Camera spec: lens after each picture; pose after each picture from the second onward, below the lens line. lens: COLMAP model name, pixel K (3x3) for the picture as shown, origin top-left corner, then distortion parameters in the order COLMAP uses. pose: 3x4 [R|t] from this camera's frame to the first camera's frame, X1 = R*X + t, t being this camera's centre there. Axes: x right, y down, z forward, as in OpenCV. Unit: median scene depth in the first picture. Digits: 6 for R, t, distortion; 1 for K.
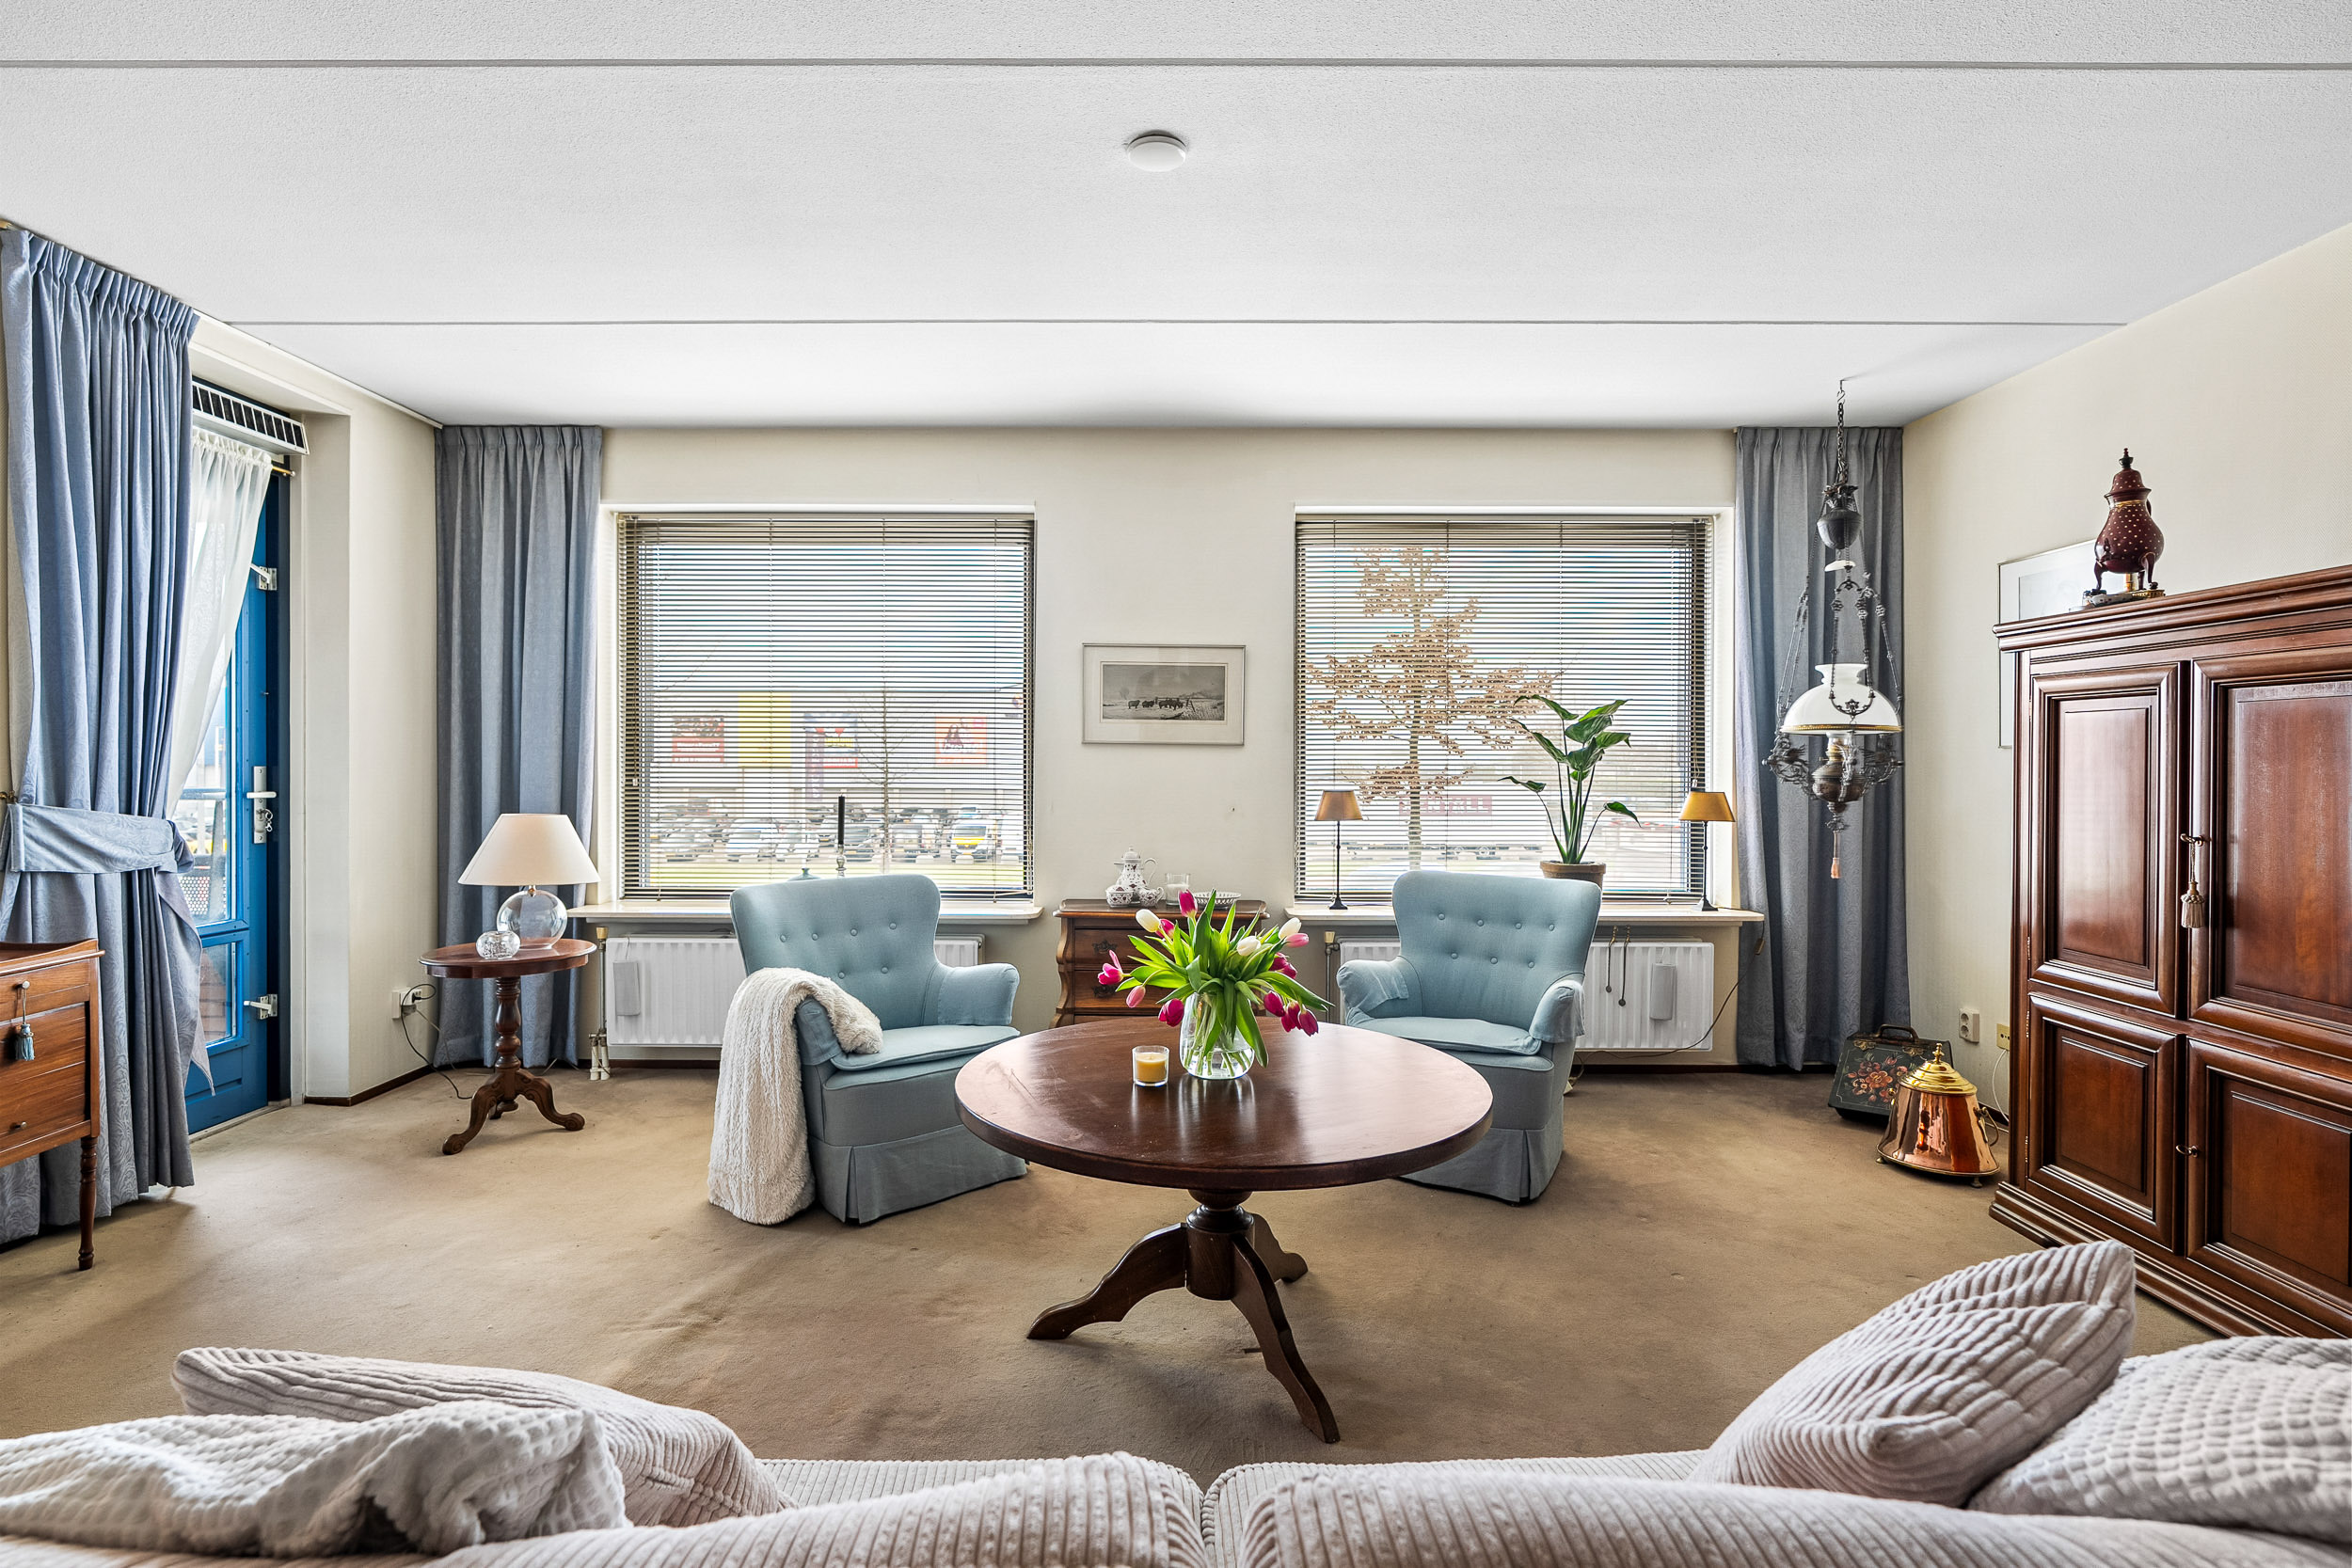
lens RADIAL K [[1159.3, 0, 1165.0], [0, 1159.3, 770.6], [0, 0, 1]] dist [-0.000913, 0.002207]
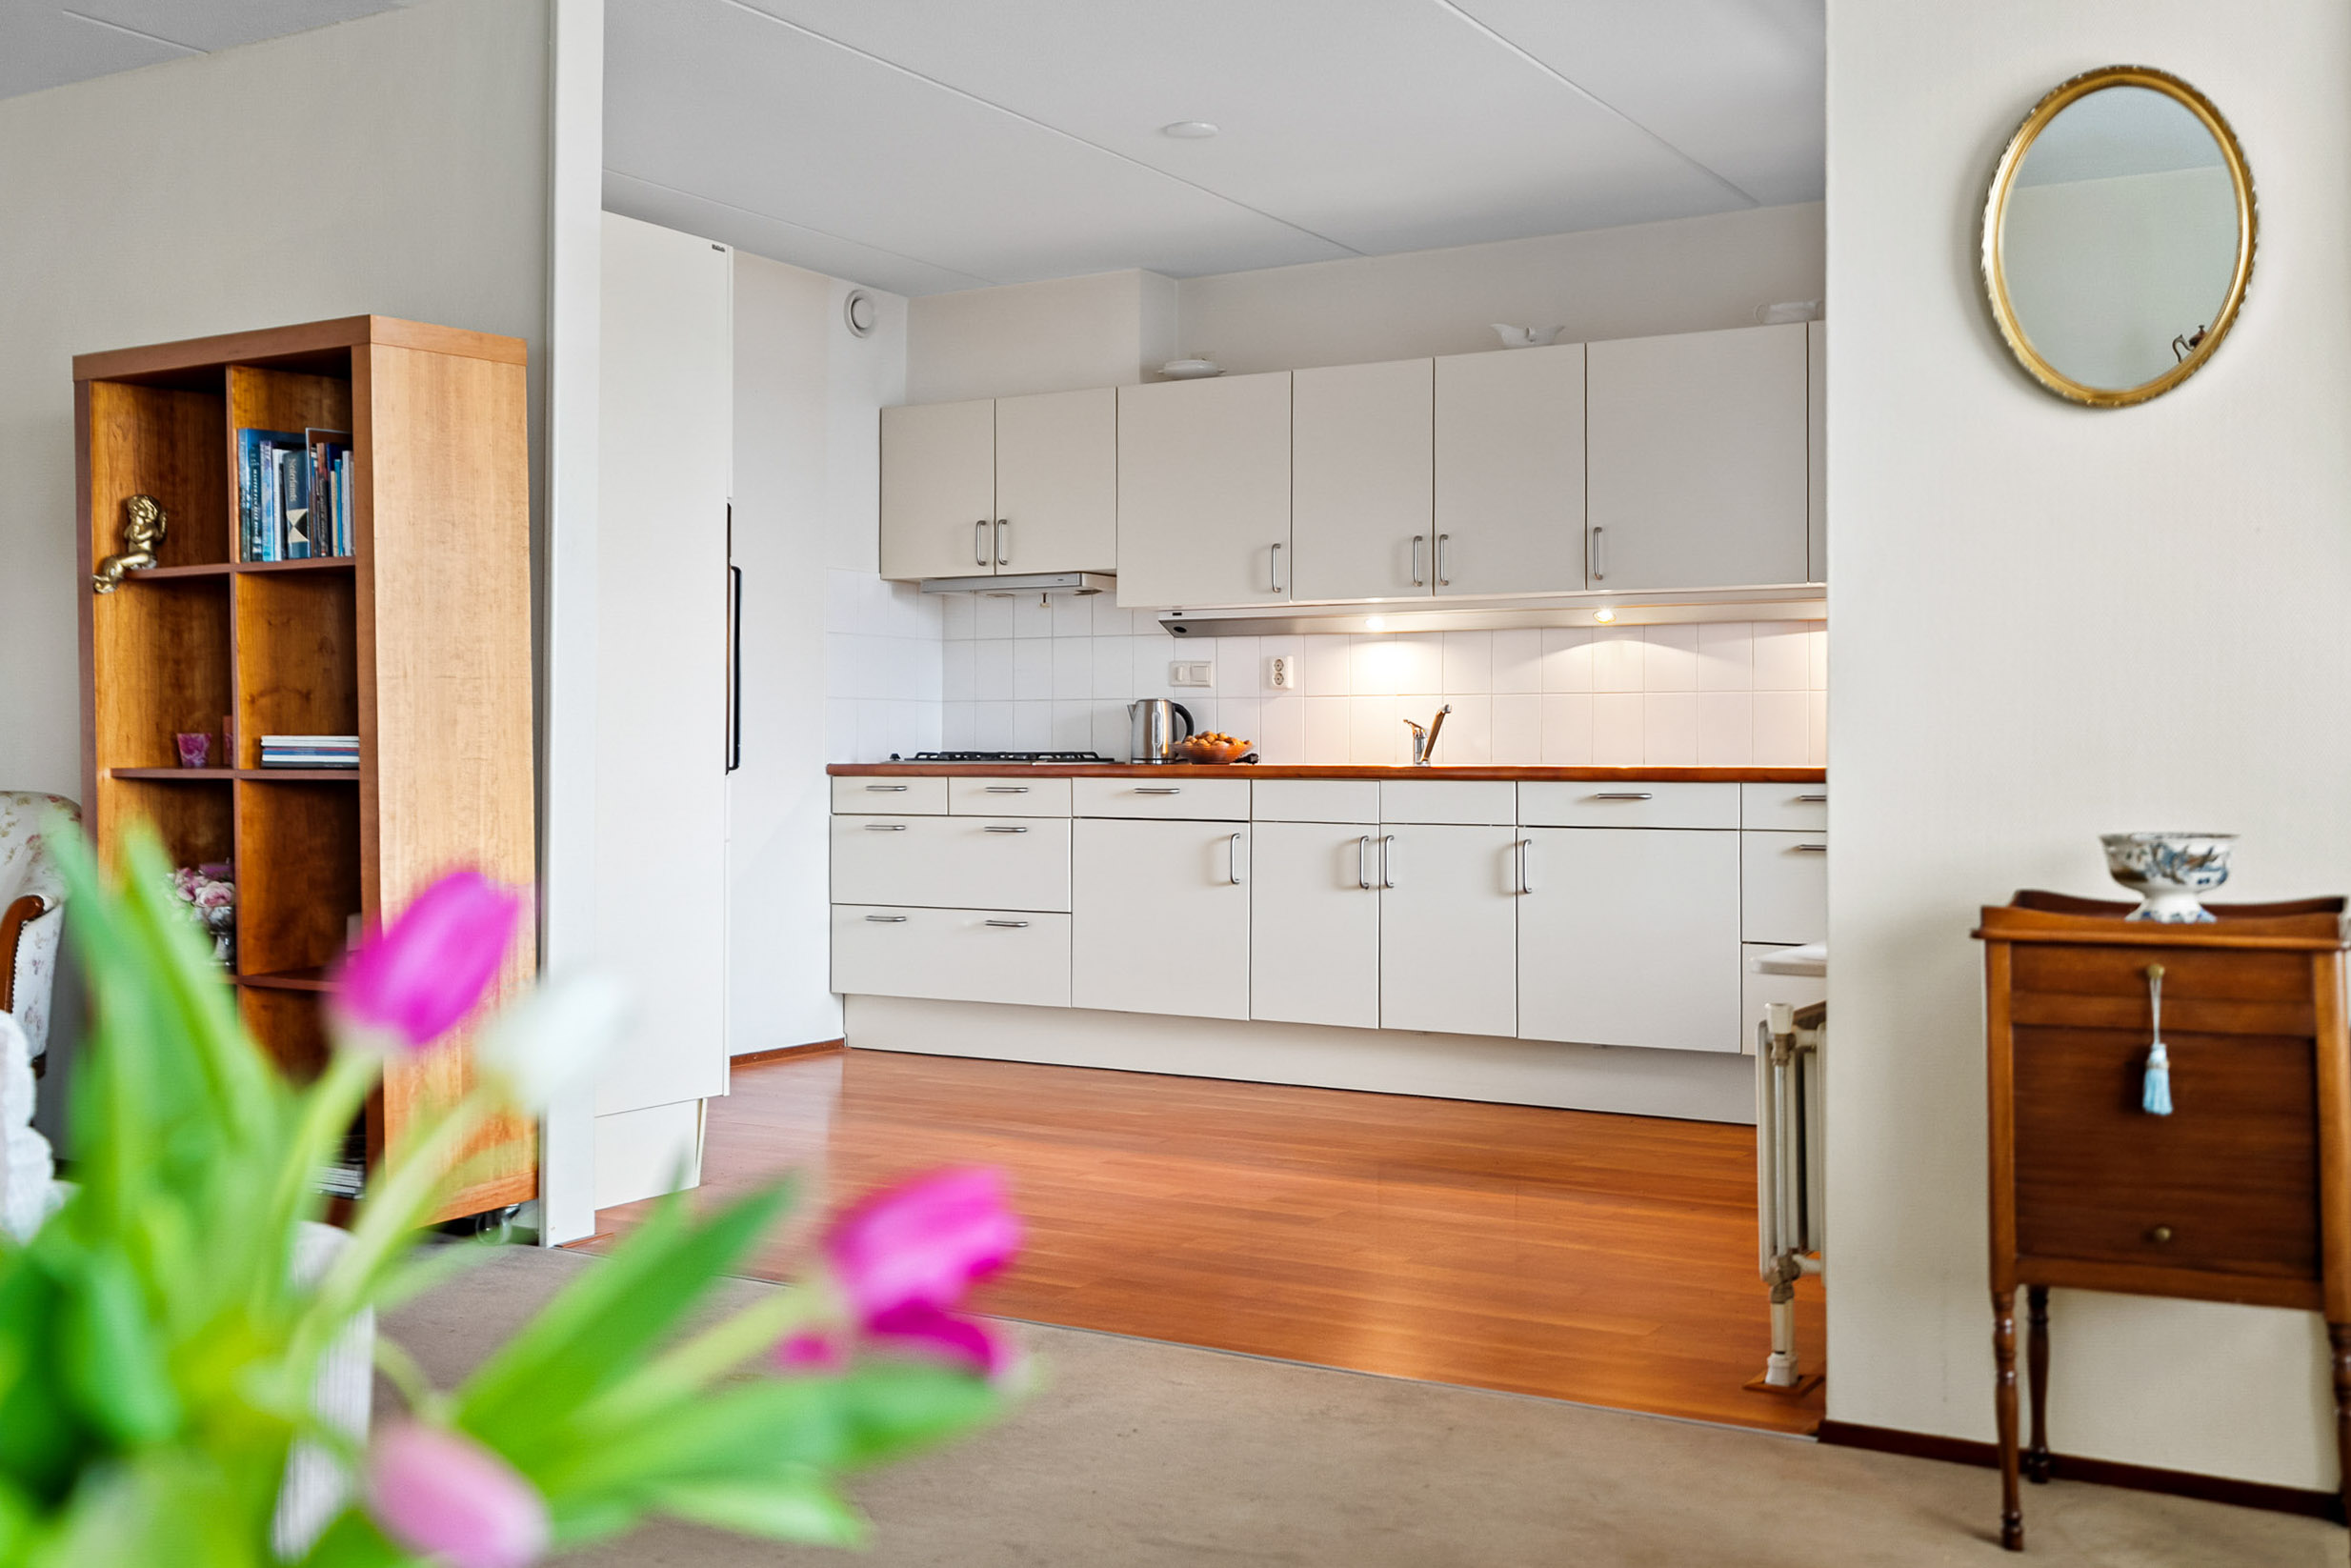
lens RADIAL K [[2367.1, 0, 1199.8], [0, 2367.1, 738.5], [0, 0, 1]] dist [0.003626, 0.000000]
pose [[-0.503891, -0.014256, -0.863650, 0.139579], [-0.007705, 0.999898, -0.012009, 0.073569], [0.863733, 0.000603, -0.503949, 0.912239]]
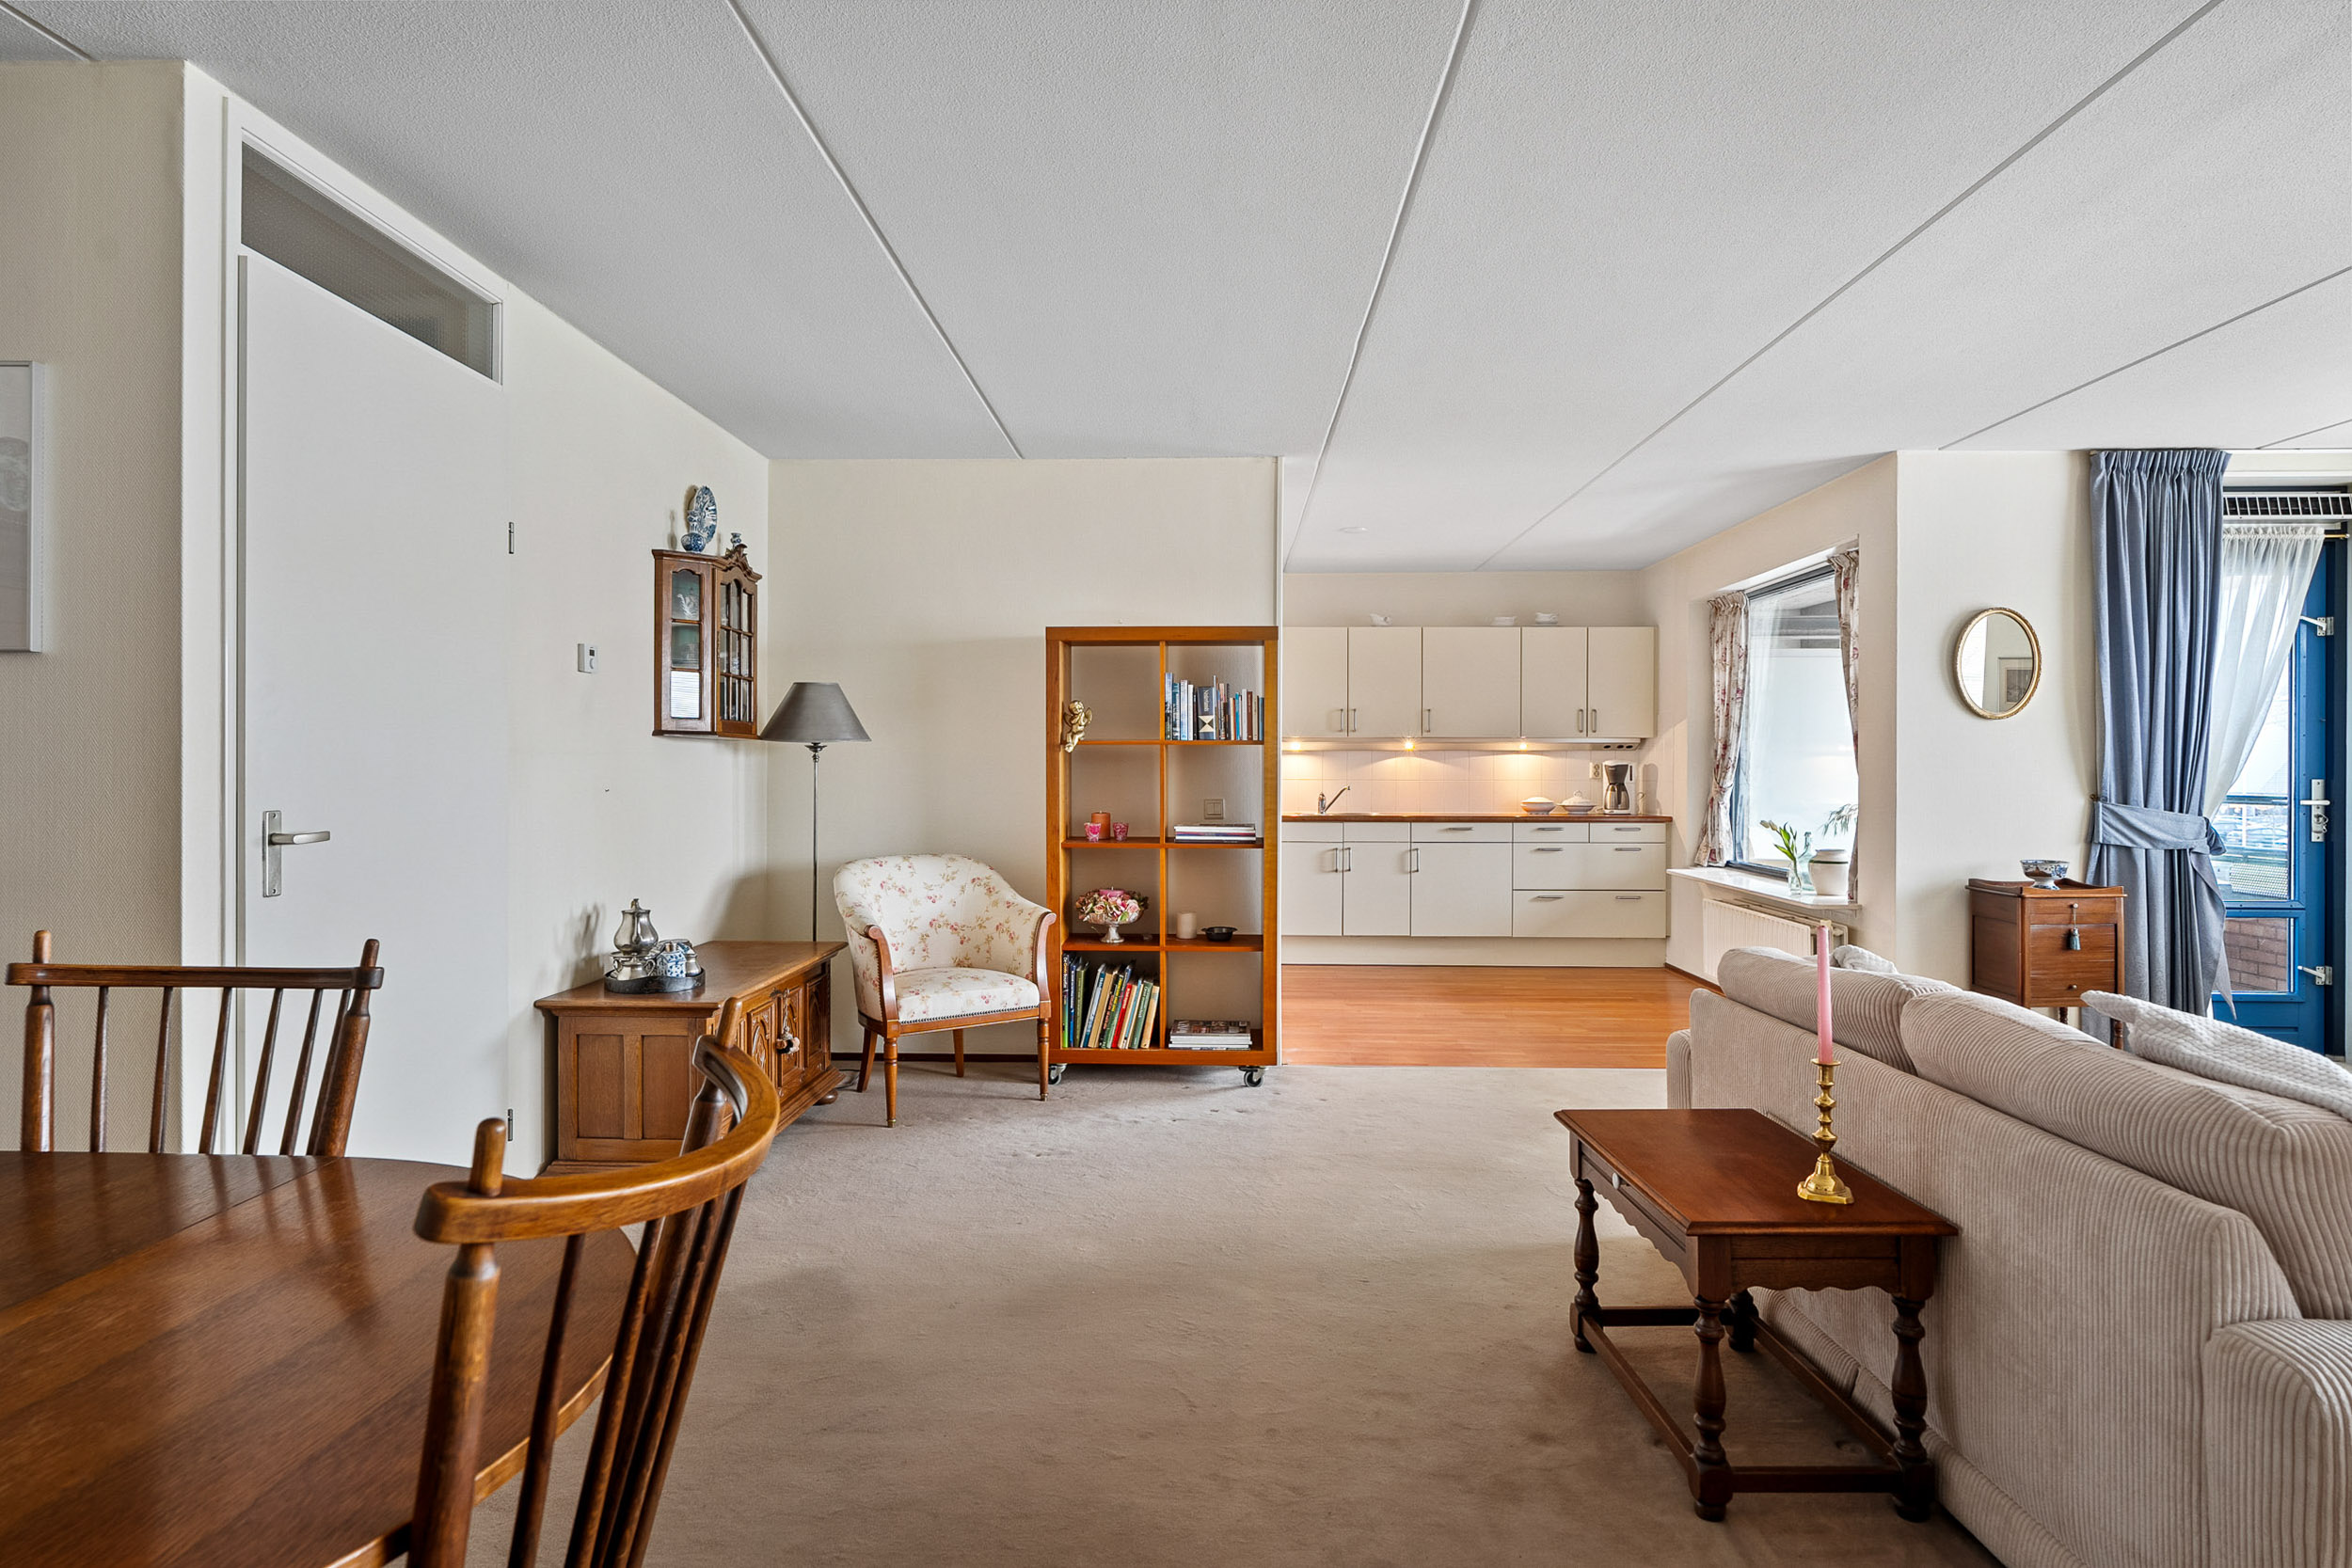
lens RADIAL K [[1326.2, 0, 1164.4], [0, 1326.2, 771.6], [0, 0, 1]] dist [-0.003741, -0.001518]
pose [[-0.010281, -0.002332, -0.999944, 0.780360], [-0.006107, 0.999979, -0.002270, -0.001293], [0.999929, 0.006083, -0.010295, -0.260937]]
